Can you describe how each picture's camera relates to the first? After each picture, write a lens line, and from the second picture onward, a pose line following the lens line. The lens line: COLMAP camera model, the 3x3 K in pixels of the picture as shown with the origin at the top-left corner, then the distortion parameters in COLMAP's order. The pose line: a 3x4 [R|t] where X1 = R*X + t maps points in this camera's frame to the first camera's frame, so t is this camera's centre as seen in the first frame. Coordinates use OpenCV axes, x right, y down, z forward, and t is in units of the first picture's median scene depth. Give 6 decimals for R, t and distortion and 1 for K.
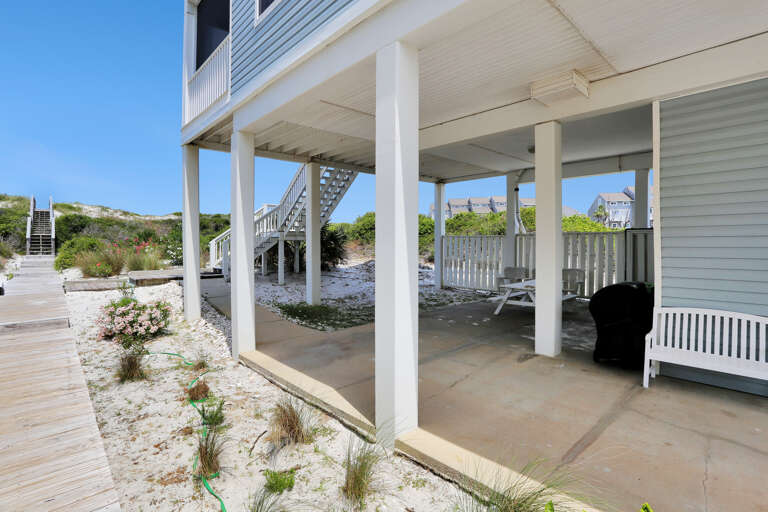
lens RADIAL K [[375.4, 0, 384.0], [0, 375.4, 256.0], [0, 0, 1]] dist [-0.000088, 0.000294]
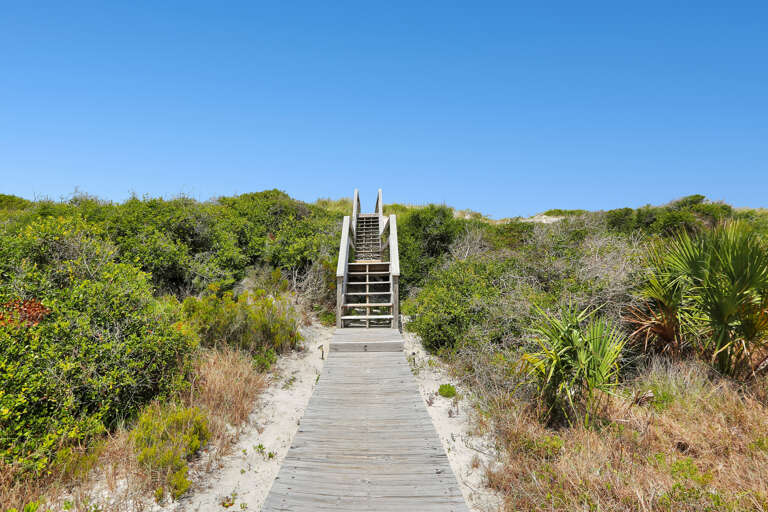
lens RADIAL K [[375.4, 0, 384.0], [0, 375.4, 256.0], [0, 0, 1]] dist [-0.000088, 0.000294]
pose [[0.771982, -0.019437, -0.635347, -0.675424], [-0.001999, 0.999453, -0.033005, -0.052776], [0.635641, 0.026750, 0.771521, 0.734446]]
